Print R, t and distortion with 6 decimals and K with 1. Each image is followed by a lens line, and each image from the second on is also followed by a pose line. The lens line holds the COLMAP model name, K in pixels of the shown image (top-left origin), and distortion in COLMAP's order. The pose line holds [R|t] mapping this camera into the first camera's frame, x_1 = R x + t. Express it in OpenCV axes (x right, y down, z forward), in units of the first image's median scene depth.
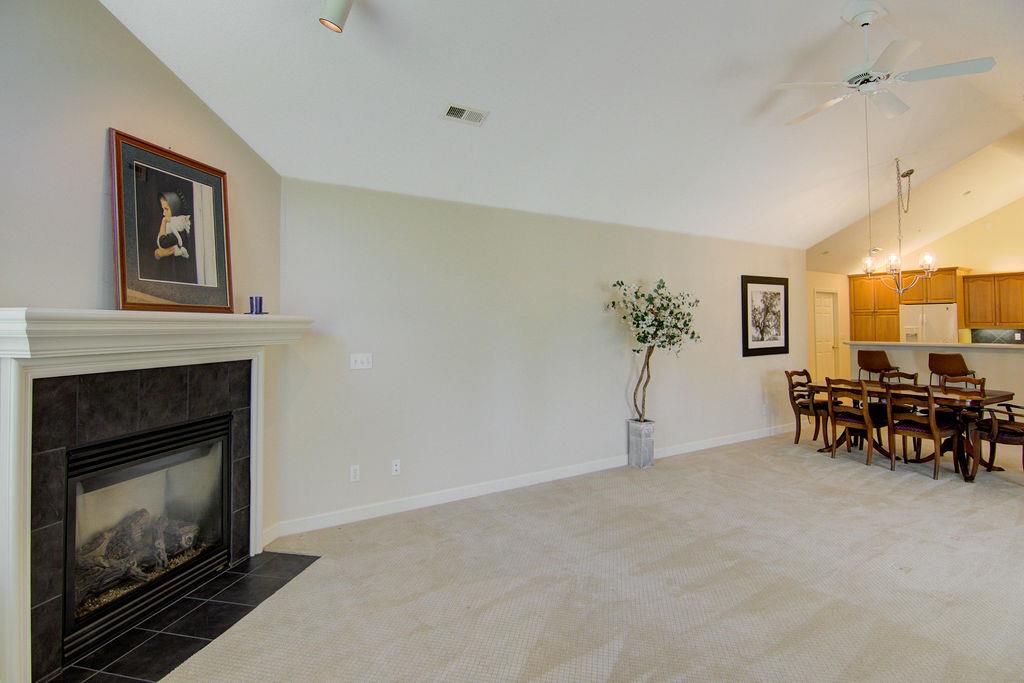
lens RADIAL K [[537.1, 0, 510.1], [0, 537.1, 307.2], [0, 0, 1]] dist [-0.014877, -0.001818]
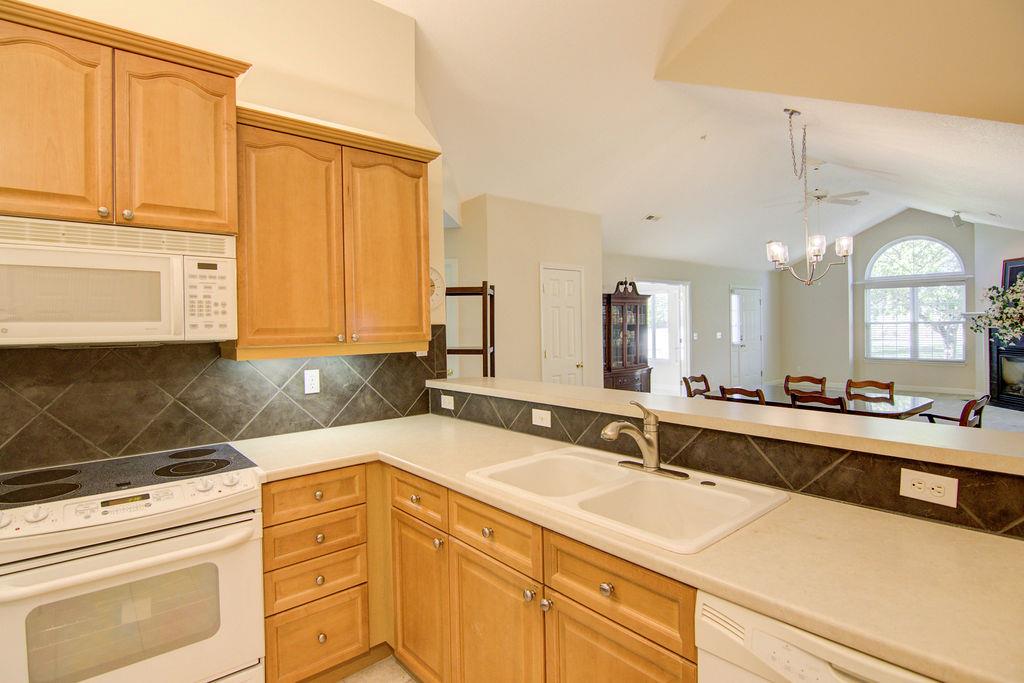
lens RADIAL K [[522.6, 0, 512.5], [0, 522.6, 329.2], [0, 0, 1]] dist [-0.002452, -0.015486]
pose [[-0.991759, 0.023724, -0.125900, 1.124628], [0.026625, 0.999416, -0.021406, 0.042760], [0.125319, -0.024582, -0.991812, 1.514552]]
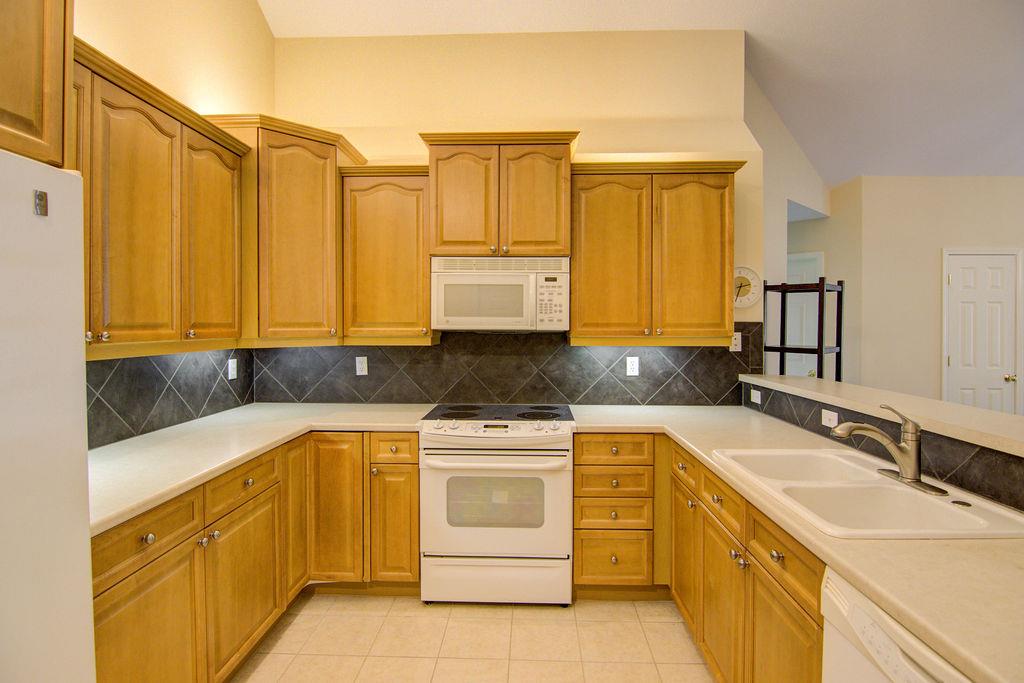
lens RADIAL K [[522.6, 0, 512.5], [0, 522.6, 329.2], [0, 0, 1]] dist [-0.002452, -0.015486]
pose [[-0.816409, -0.001781, 0.577471, 1.033276], [-0.014379, 0.999748, -0.017246, 0.045164], [-0.577295, -0.022383, -0.816229, 1.570527]]
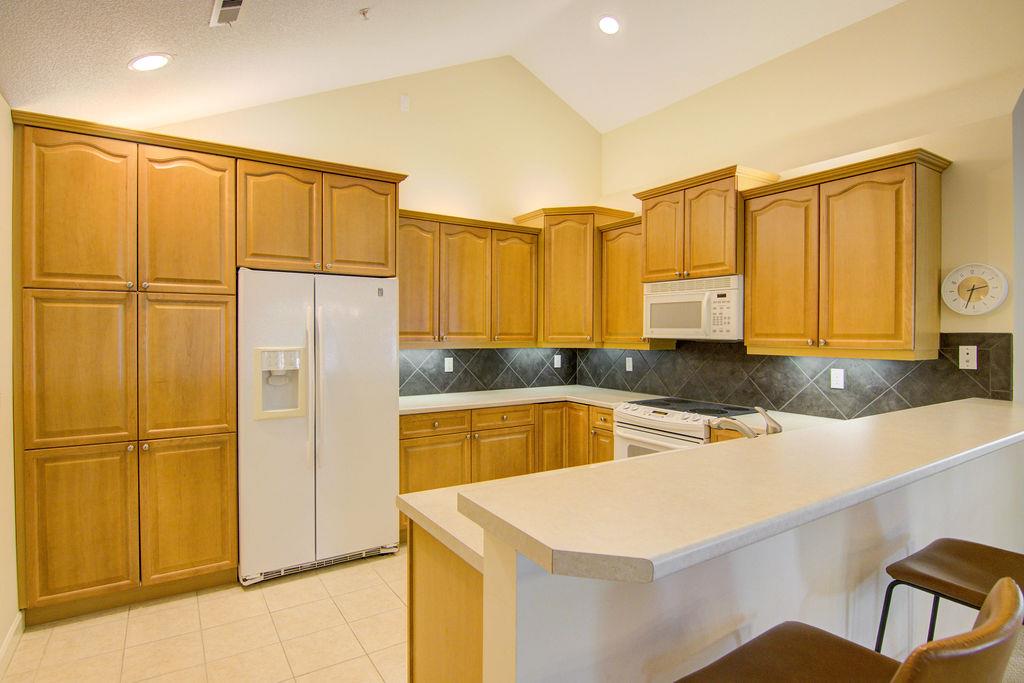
lens RADIAL K [[530.4, 0, 512.0], [0, 530.4, 341.5], [0, 0, 1]] dist [-0.021516, -0.000060]
pose [[0.002213, -0.012210, 0.999923, 0.743917], [-0.035691, 0.999287, 0.012281, 0.040902], [-0.999360, -0.035715, 0.001776, 1.395622]]
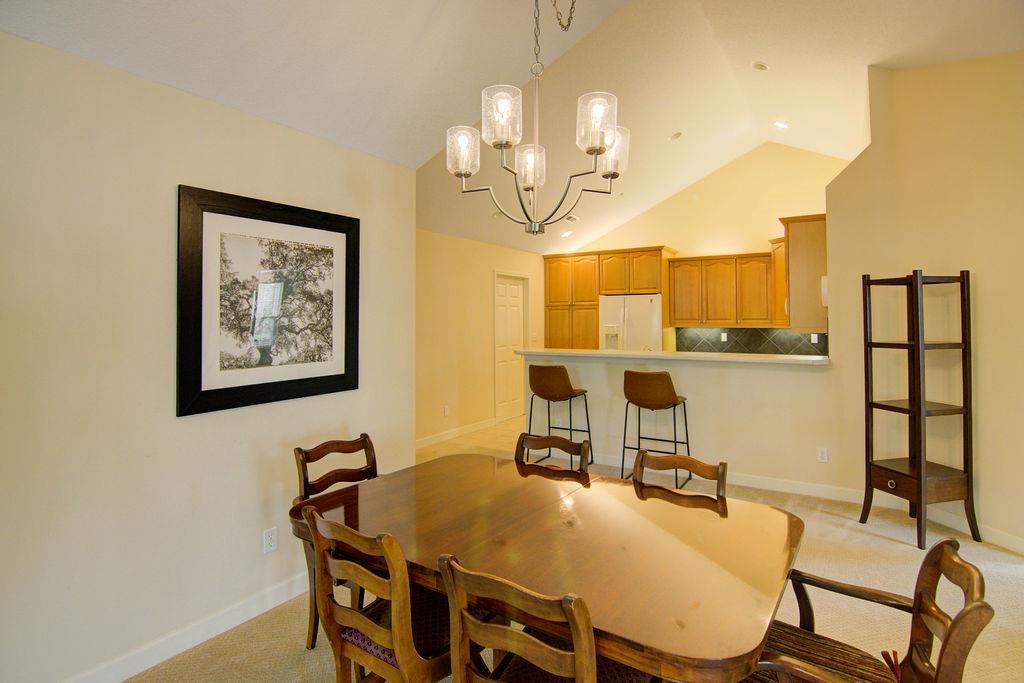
lens RADIAL K [[537.1, 0, 510.1], [0, 537.1, 307.2], [0, 0, 1]] dist [-0.014877, -0.001818]
pose [[0.908923, 0.010384, 0.416835, 0.494177], [-0.013322, 0.999903, 0.004140, 0.016896], [-0.416752, -0.009316, 0.908973, 0.597526]]
